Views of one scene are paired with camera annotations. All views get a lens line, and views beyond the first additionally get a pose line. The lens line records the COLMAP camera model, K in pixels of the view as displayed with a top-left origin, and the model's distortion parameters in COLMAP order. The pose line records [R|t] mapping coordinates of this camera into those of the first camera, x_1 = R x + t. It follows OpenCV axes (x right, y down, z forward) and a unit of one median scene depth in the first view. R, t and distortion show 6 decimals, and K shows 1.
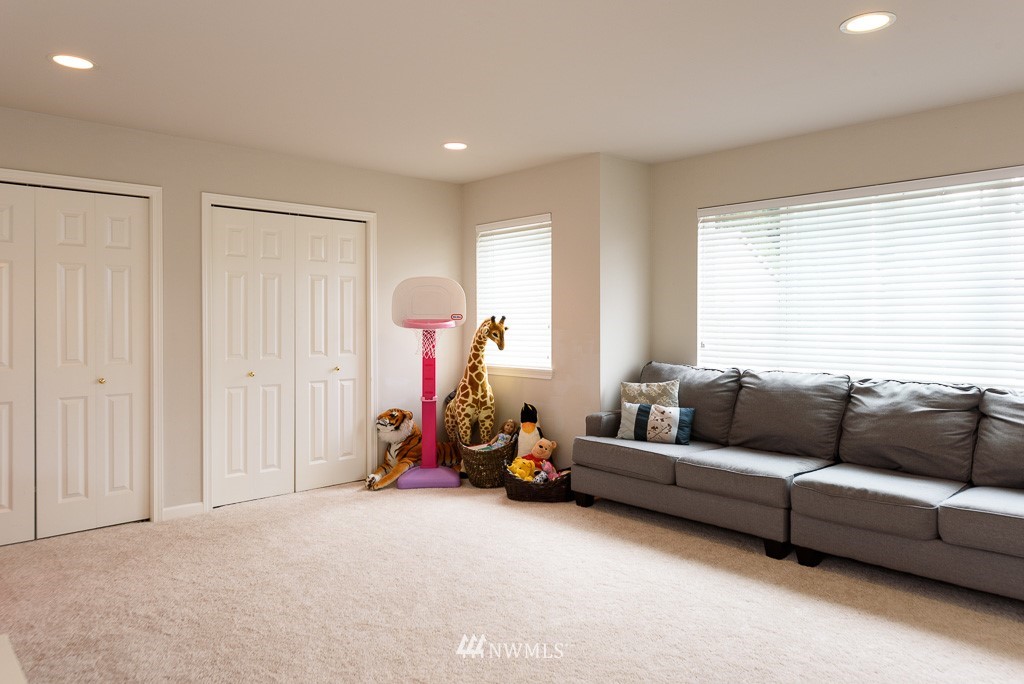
lens RADIAL K [[673.4, 0, 509.1], [0, 673.4, 335.1], [0, 0, 1]] dist [0.002126, 0.000873]
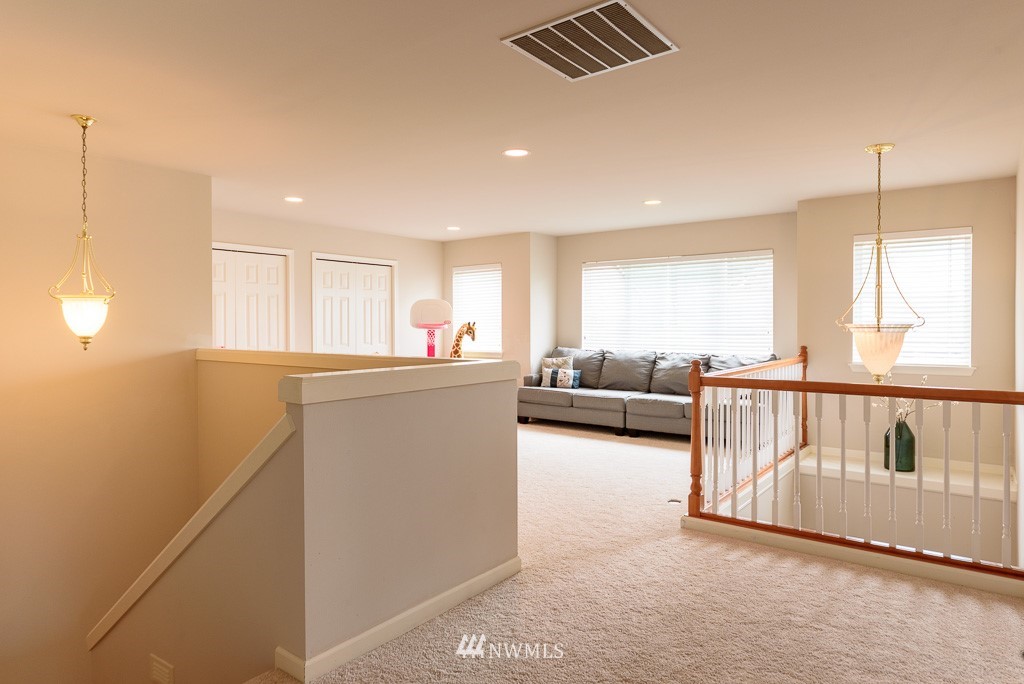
lens RADIAL K [[624.0, 0, 512.6], [0, 624.0, 339.2], [0, 0, 1]] dist [0.002533, -0.007321]
pose [[0.984847, -0.005323, 0.173346, -0.217752], [0.005083, 0.999985, 0.001825, 0.016788], [-0.173353, -0.000916, 0.984859, -0.693325]]
